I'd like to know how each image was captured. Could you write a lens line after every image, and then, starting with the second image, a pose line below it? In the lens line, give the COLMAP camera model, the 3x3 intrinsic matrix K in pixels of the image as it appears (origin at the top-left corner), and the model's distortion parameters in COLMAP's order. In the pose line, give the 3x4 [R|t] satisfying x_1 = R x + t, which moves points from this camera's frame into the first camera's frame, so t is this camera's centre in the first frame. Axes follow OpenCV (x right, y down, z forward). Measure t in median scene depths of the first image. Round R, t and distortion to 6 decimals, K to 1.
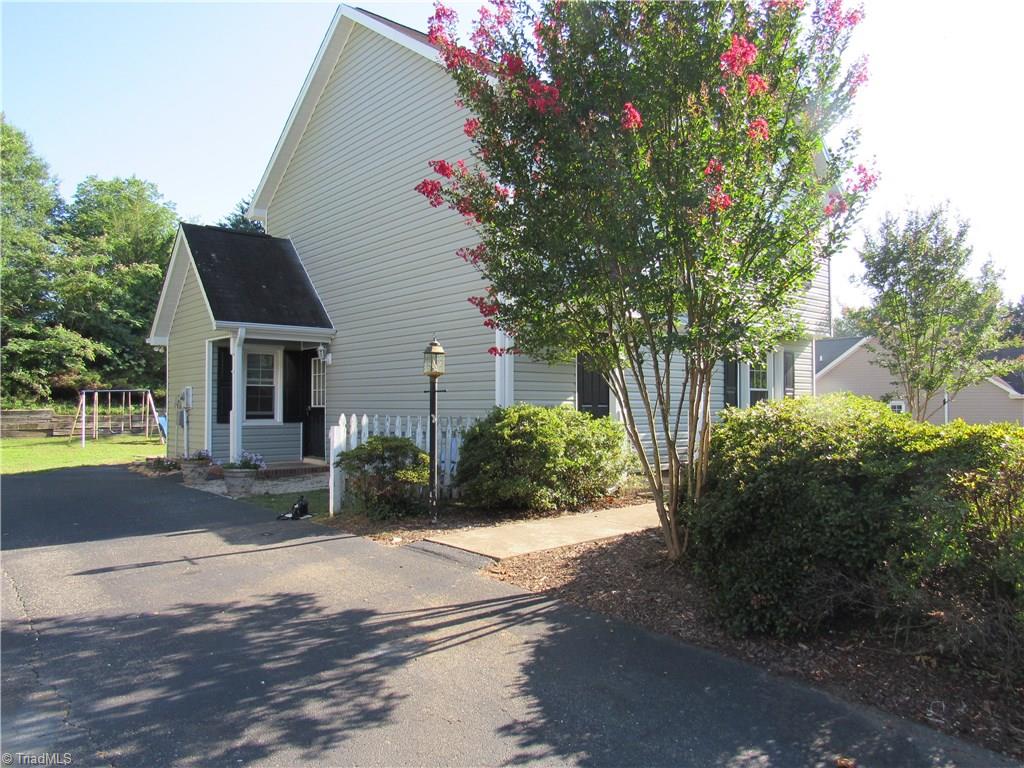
lens RADIAL K [[731.5, 0, 508.8], [0, 731.5, 382.4], [0, 0, 1]] dist [-0.024135, 0.005740]
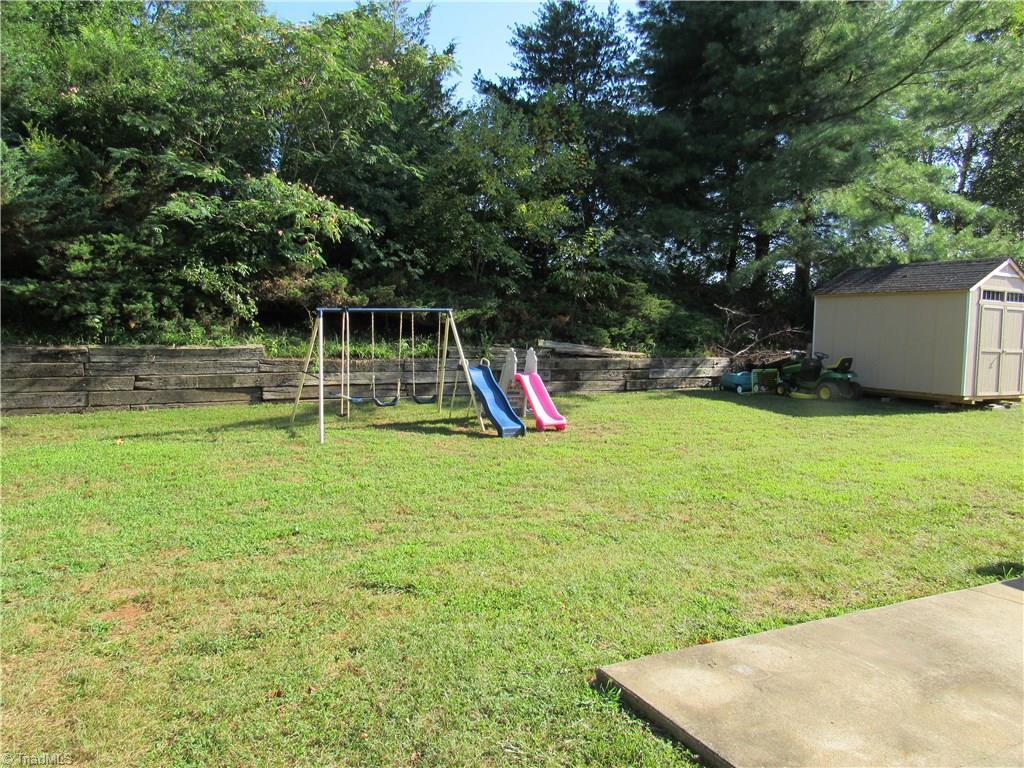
lens RADIAL K [[731.5, 0, 518.2], [0, 731.5, 383.0], [0, 0, 1]] dist [-0.024135, 0.005740]
pose [[0.968497, 0.039468, -0.245879, -0.650667], [-0.014276, 0.994536, 0.103410, 0.016584], [0.248617, -0.096642, 0.963769, 1.084970]]
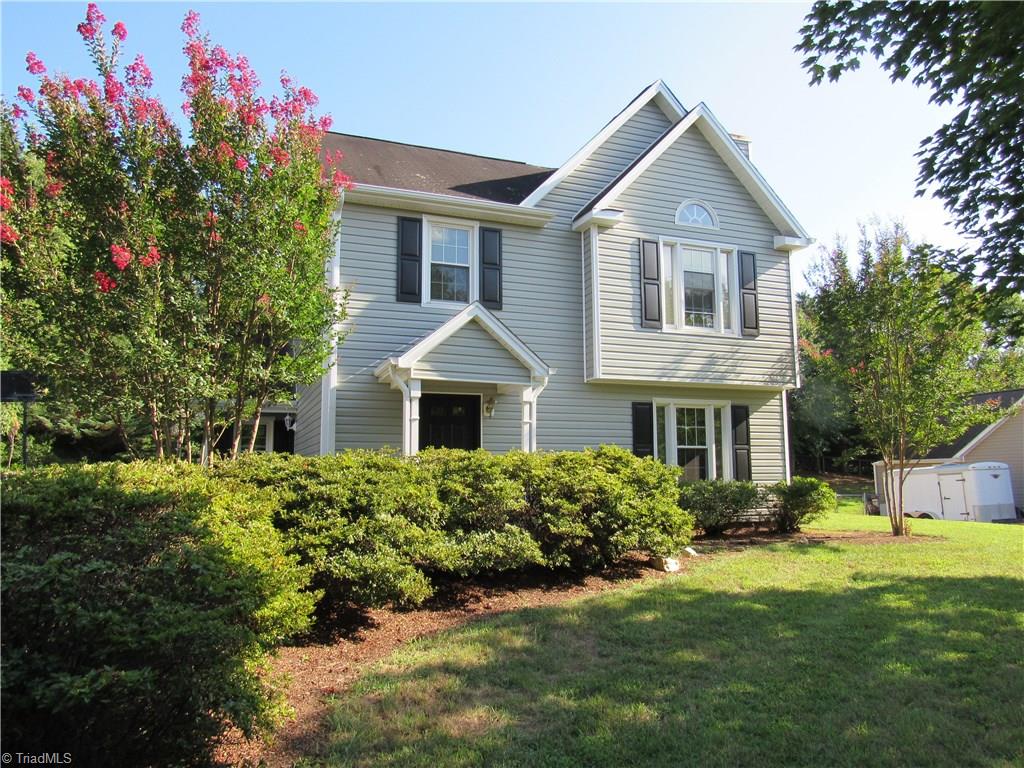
lens RADIAL K [[731.5, 0, 511.7], [0, 731.5, 382.5], [0, 0, 1]] dist [-0.024135, 0.005740]
pose [[0.942300, -0.048394, -0.331254, 0.460590], [0.017269, 0.995206, -0.096269, 0.014607], [0.334324, 0.084994, 0.938618, 0.034867]]
